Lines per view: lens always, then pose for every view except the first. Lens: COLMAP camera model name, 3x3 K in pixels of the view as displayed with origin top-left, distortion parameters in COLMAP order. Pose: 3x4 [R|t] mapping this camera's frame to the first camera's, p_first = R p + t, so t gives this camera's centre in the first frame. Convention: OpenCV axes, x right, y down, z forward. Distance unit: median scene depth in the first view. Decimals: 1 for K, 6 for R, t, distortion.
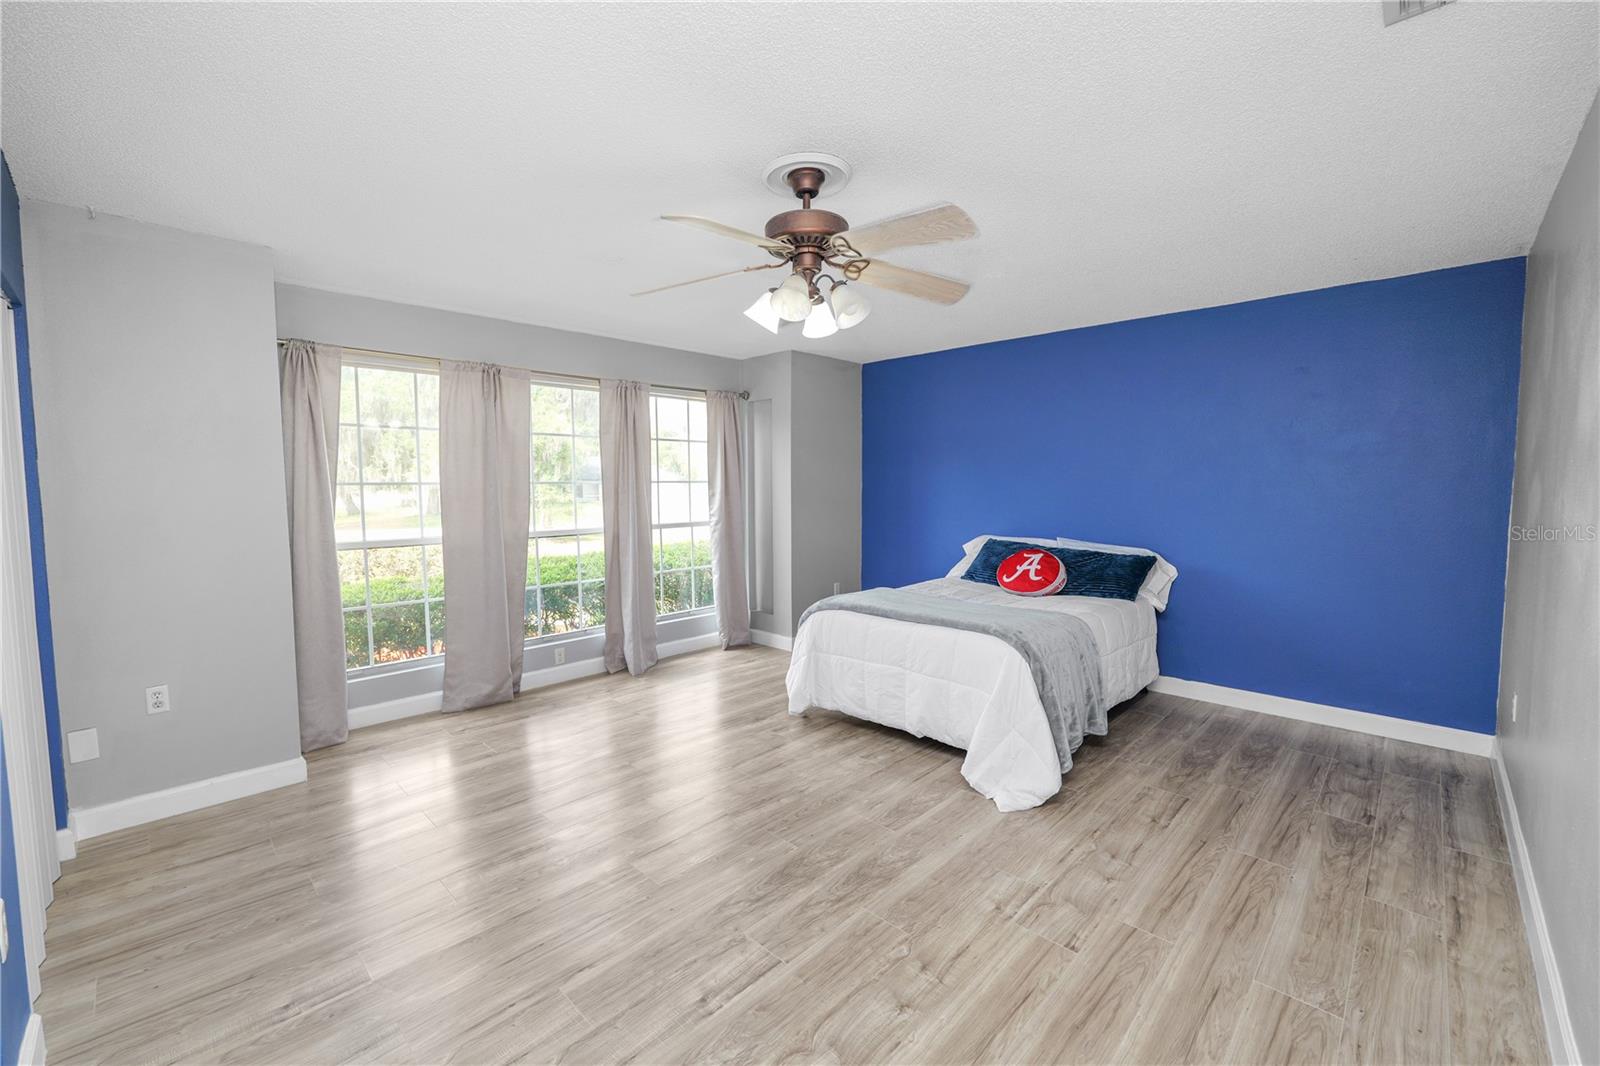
lens RADIAL K [[650.9, 0, 796.3], [0, 650.9, 528.9], [0, 0, 1]] dist [-0.010353, 0.000178]
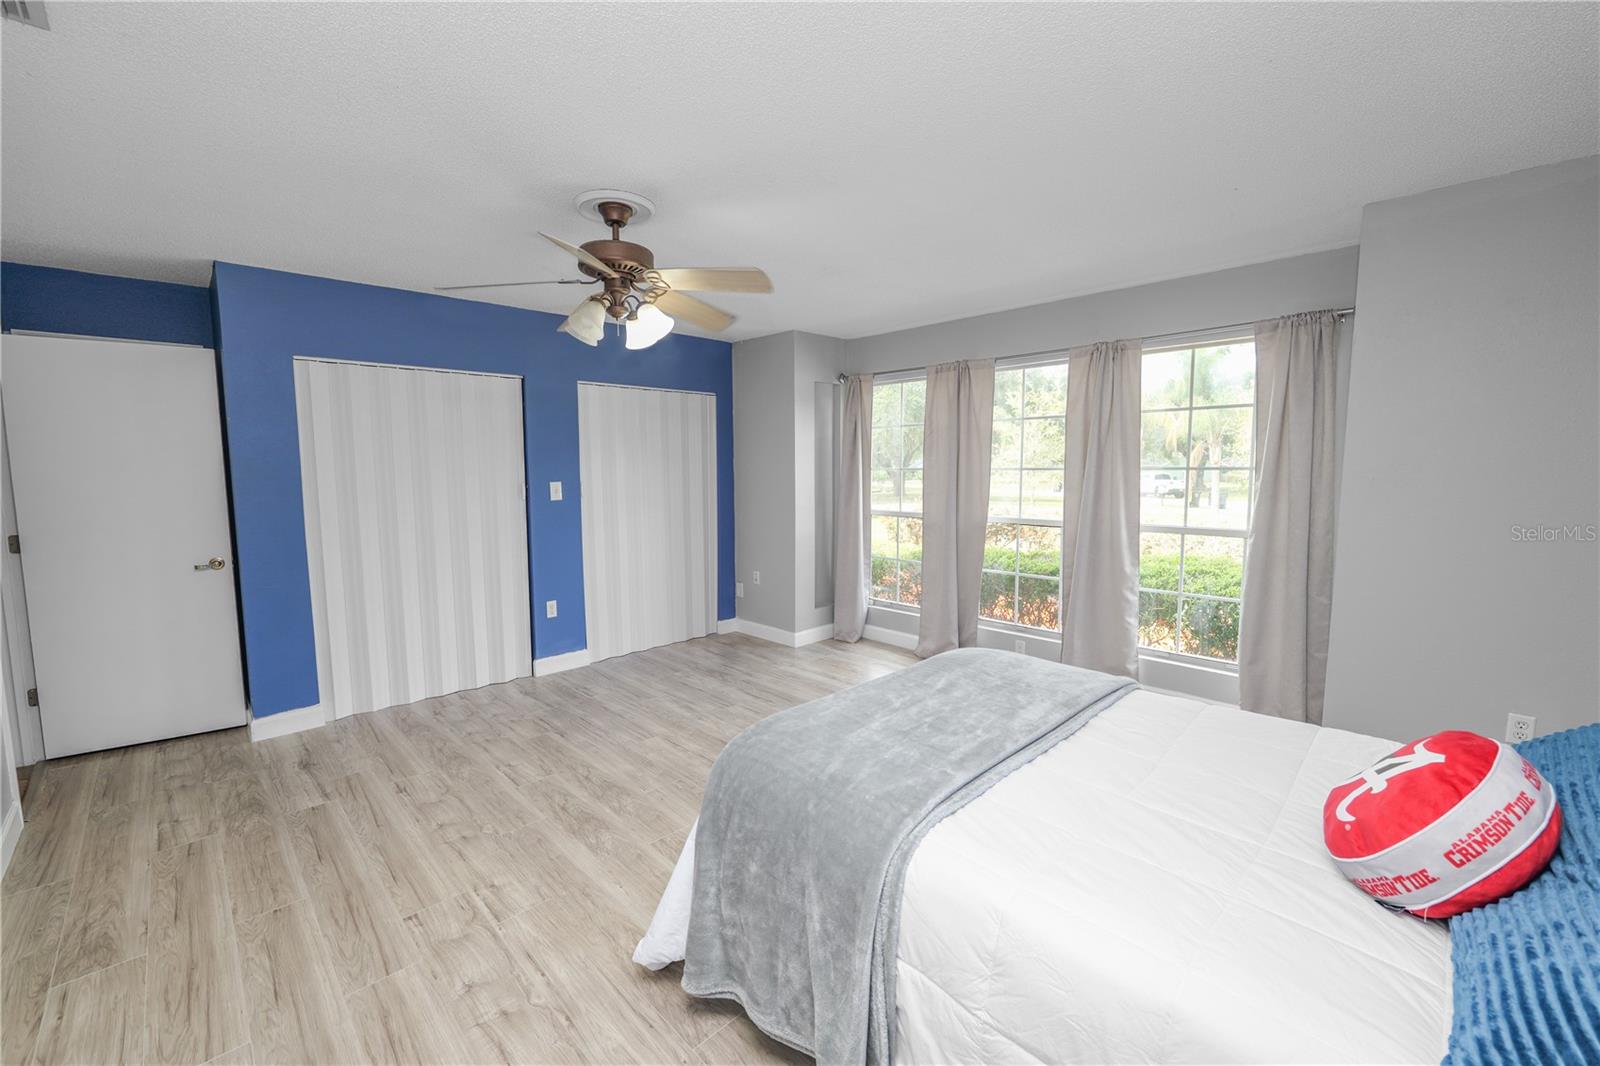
lens RADIAL K [[650.9, 0, 796.3], [0, 650.9, 528.9], [0, 0, 1]] dist [-0.010353, 0.000178]
pose [[-0.024582, 0.102810, -0.994397, 1.158458], [-0.064253, 0.992479, 0.104200, -0.119357], [0.997631, 0.066454, -0.017791, 1.326898]]
